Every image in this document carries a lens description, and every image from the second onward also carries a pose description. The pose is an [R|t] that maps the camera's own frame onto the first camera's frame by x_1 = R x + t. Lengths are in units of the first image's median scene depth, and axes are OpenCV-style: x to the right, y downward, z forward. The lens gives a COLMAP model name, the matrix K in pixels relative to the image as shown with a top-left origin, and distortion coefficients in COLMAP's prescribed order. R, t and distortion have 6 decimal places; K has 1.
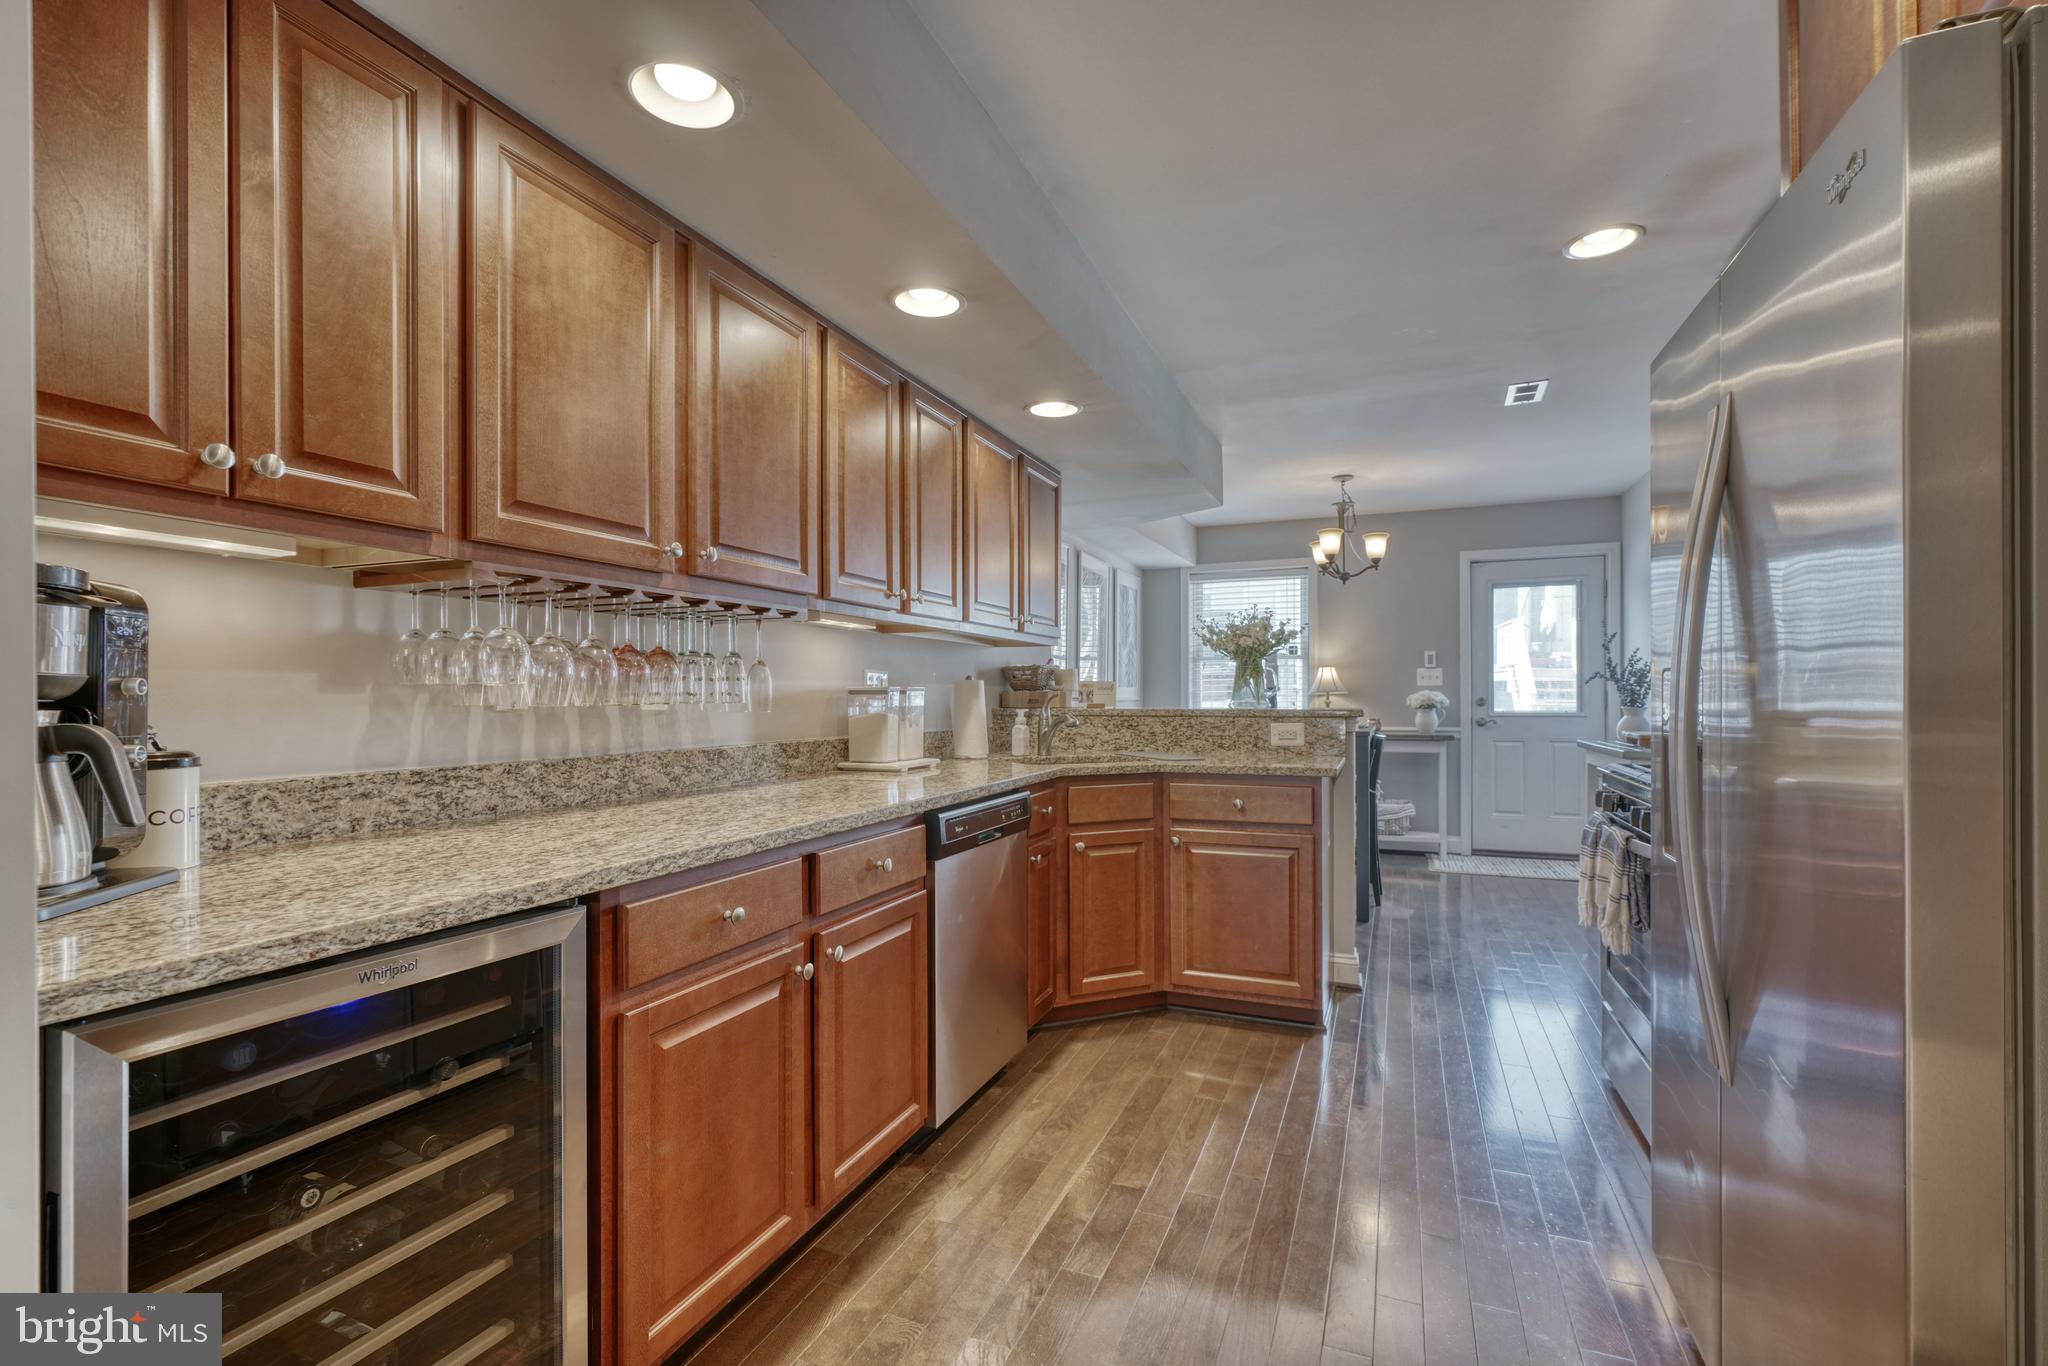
lens RADIAL K [[916.5, 0, 1009.6], [0, 916.5, 699.0], [0, 0, 1]] dist [-0.014490, 0.005995]
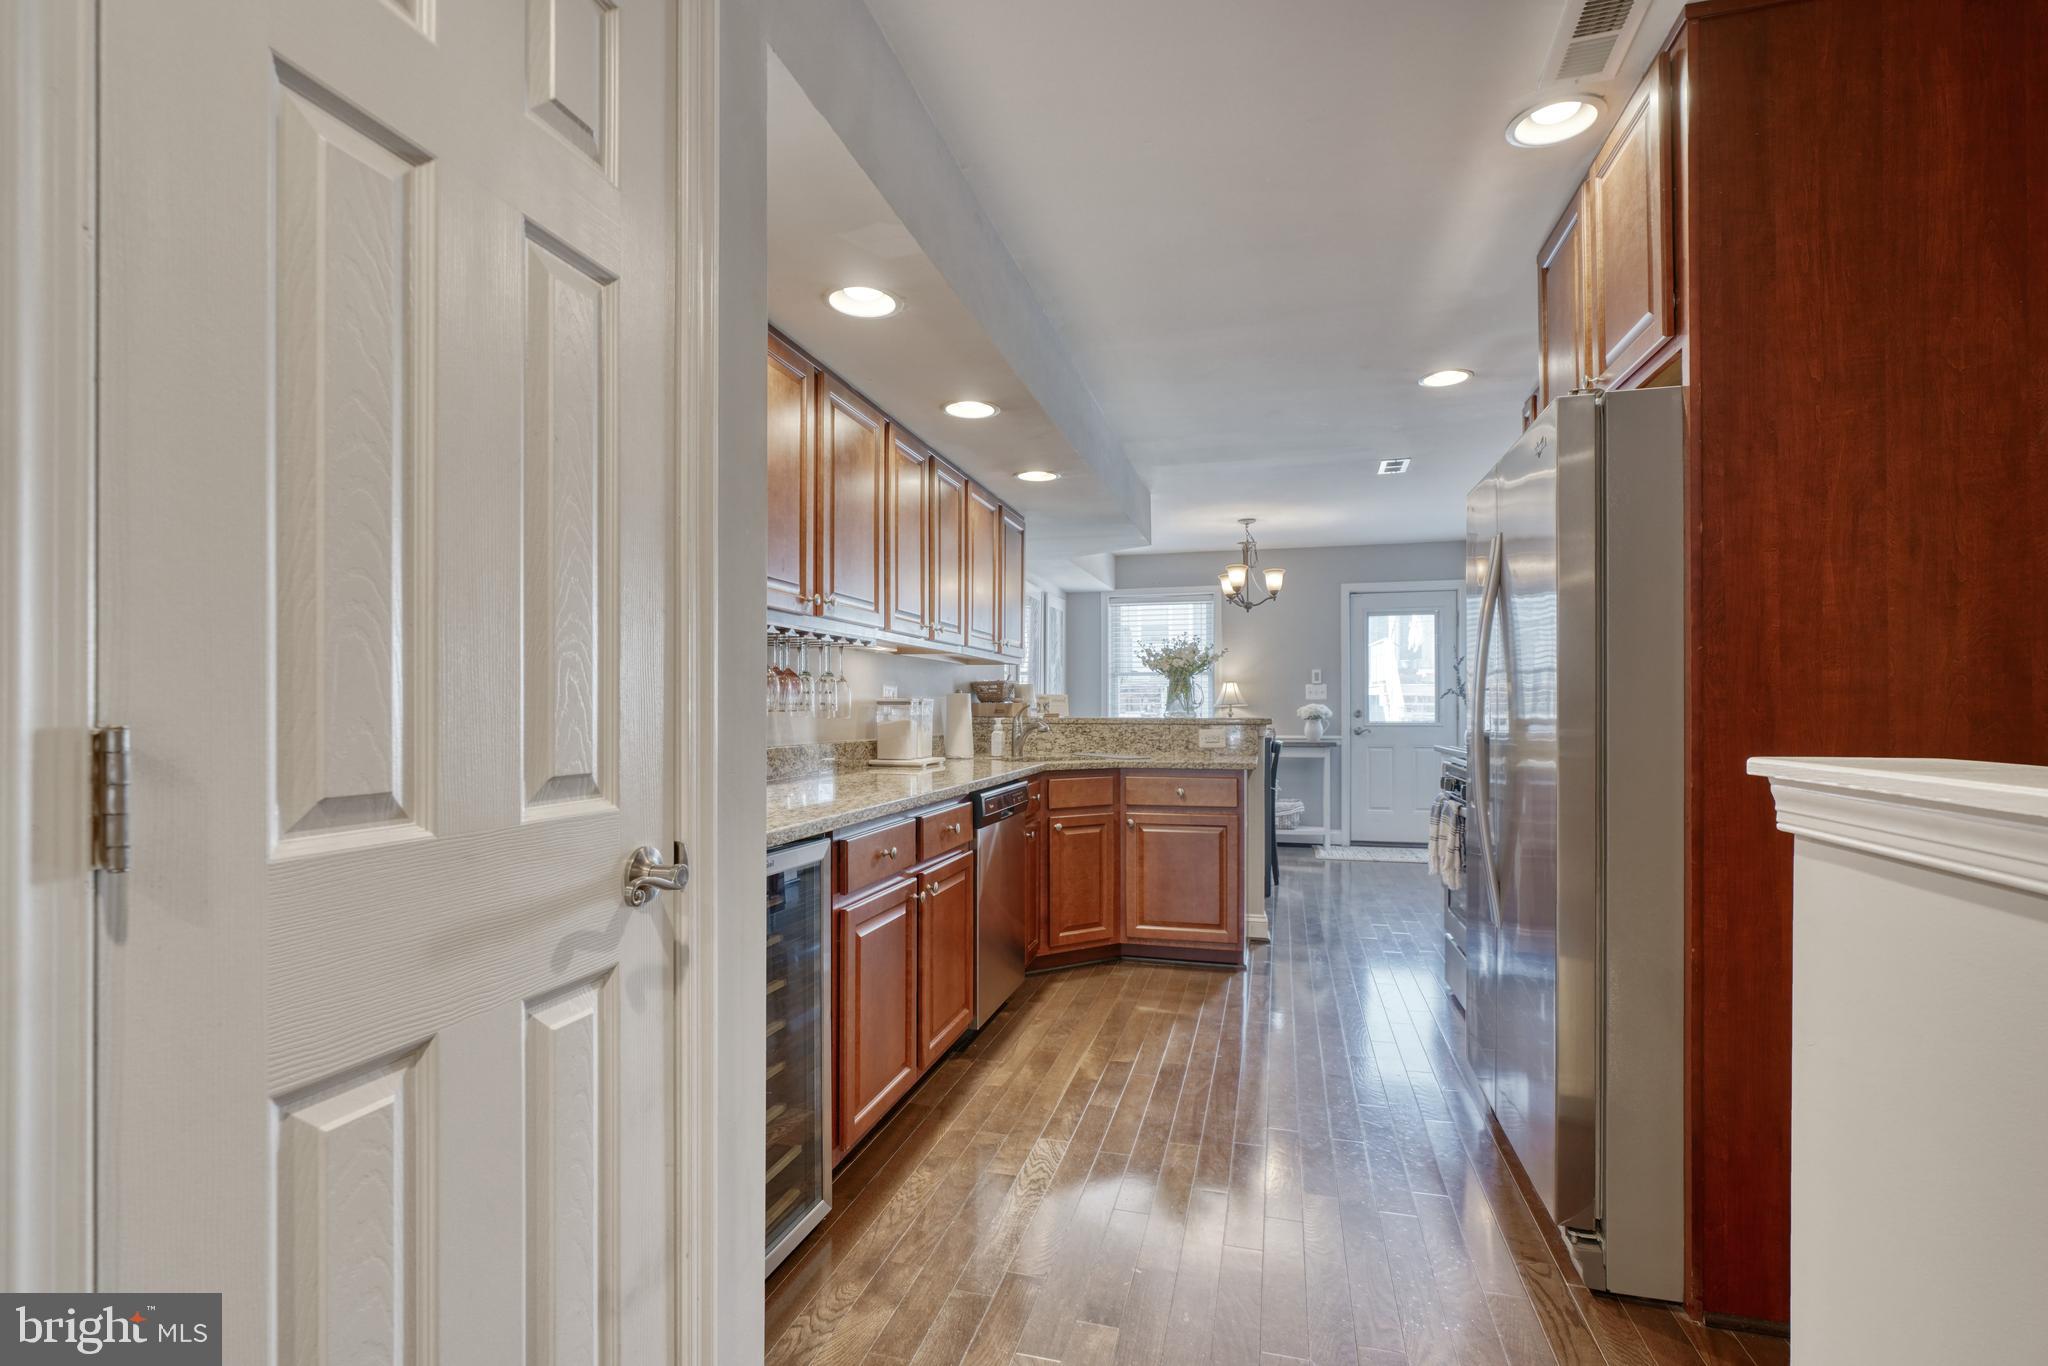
lens RADIAL K [[946.4, 0, 1024.2], [0, 946.4, 708.9], [0, 0, 1]] dist [-0.004796, 0.000368]
pose [[0.990250, 0.002988, 0.139273, -0.149272], [-0.002597, 0.999992, -0.002987, 0.003657], [-0.139281, 0.002596, 0.990250, -0.273539]]
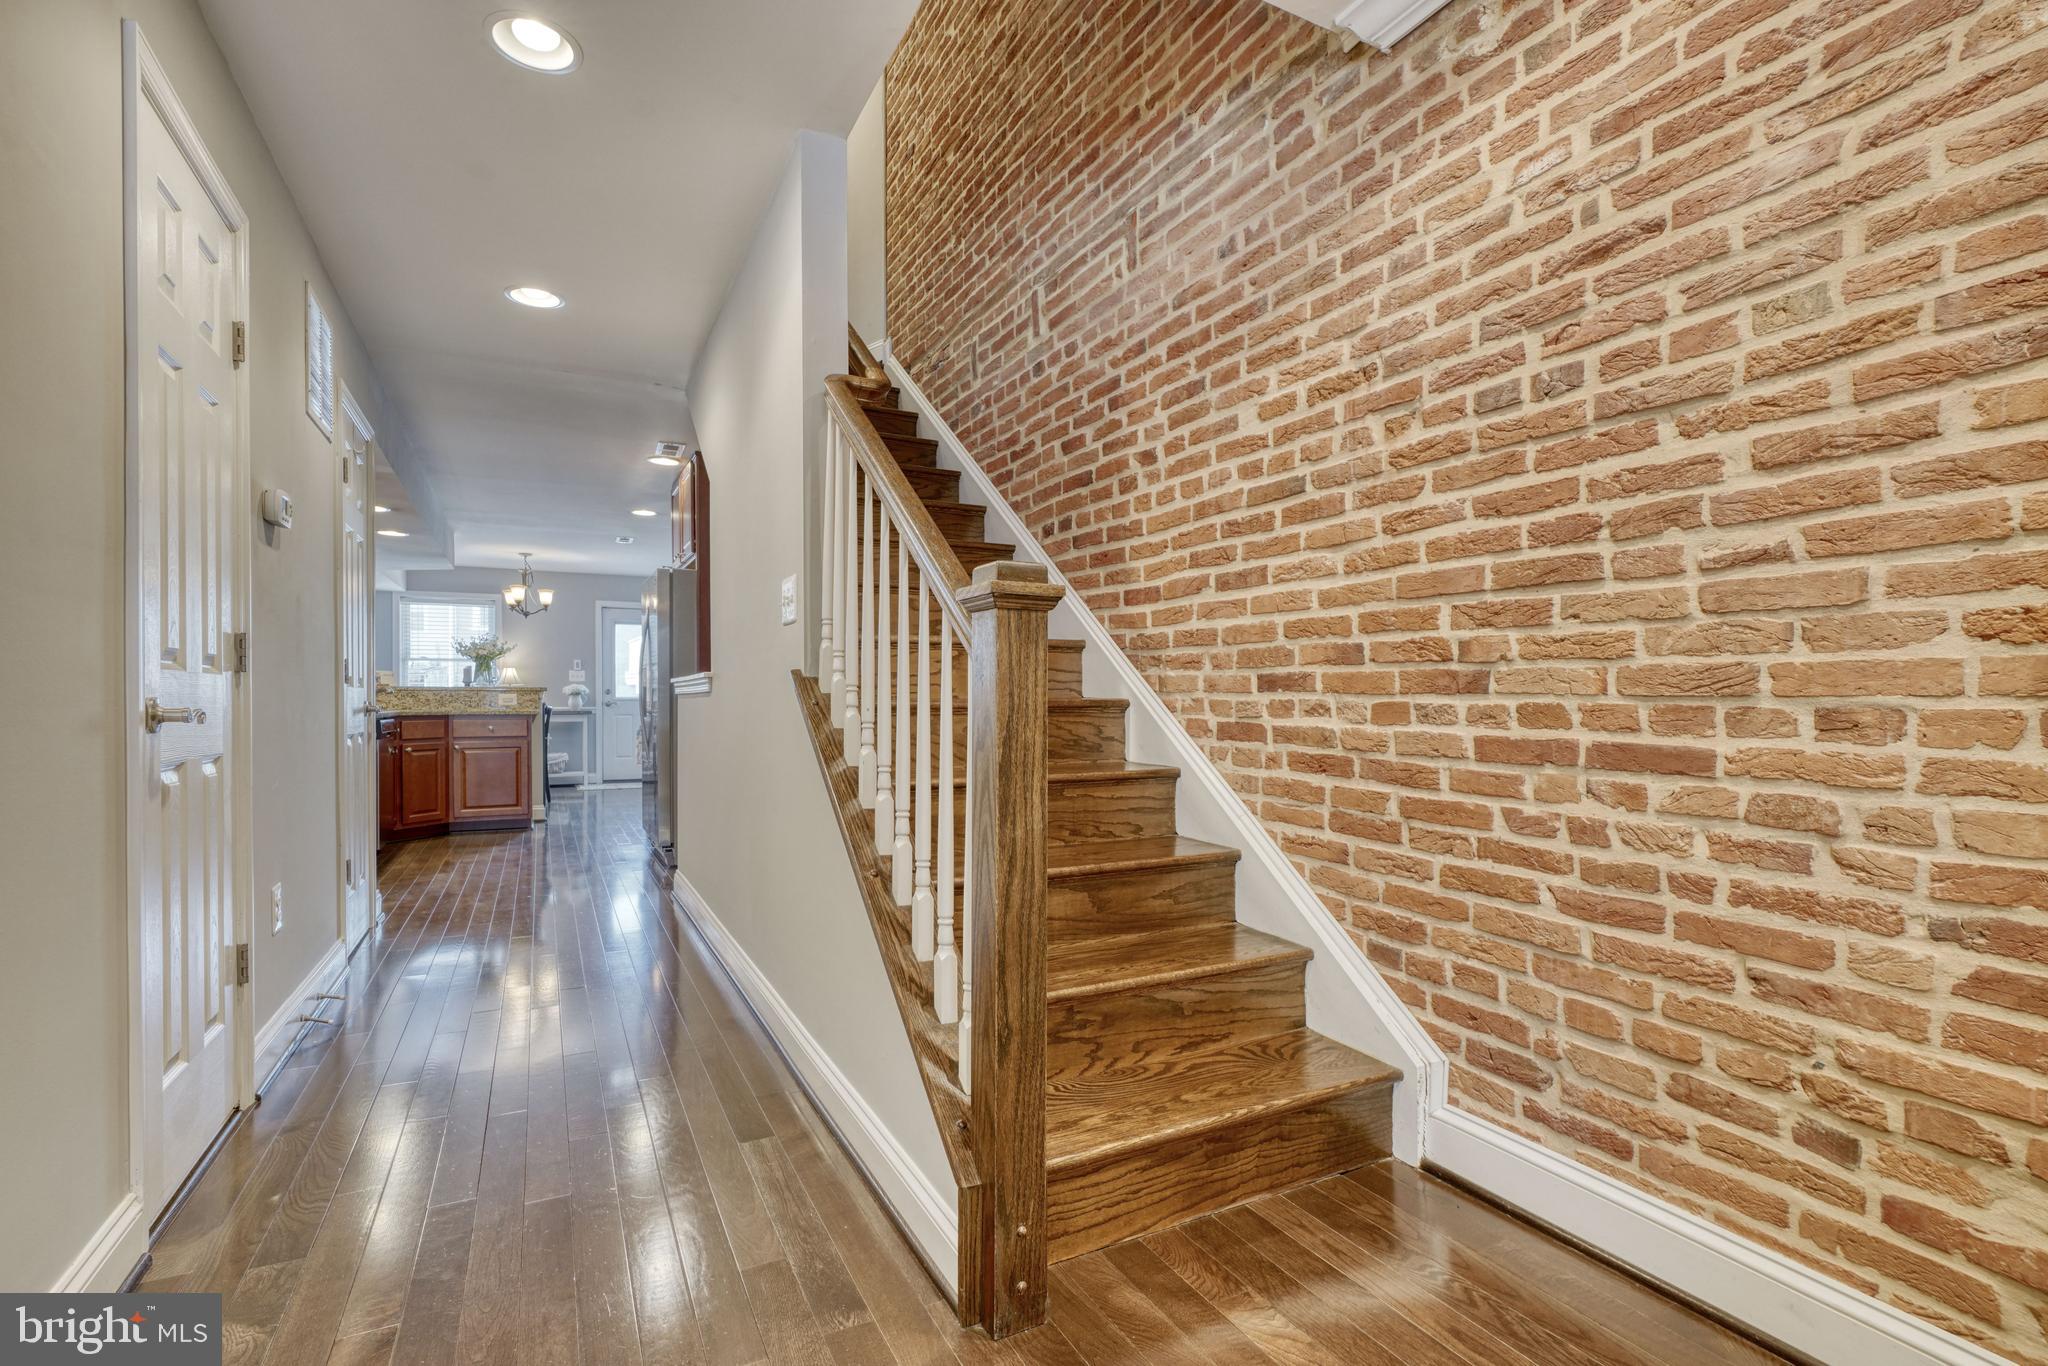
lens RADIAL K [[920.3, 0, 1023.8], [0, 920.3, 706.8], [0, 0, 1]] dist [-0.019106, -0.000068]
pose [[0.630806, -0.001161, 0.775939, -0.634650], [0.001228, 0.999999, 0.000498, 0.064522], [-0.775939, 0.000638, 0.630807, -1.346984]]
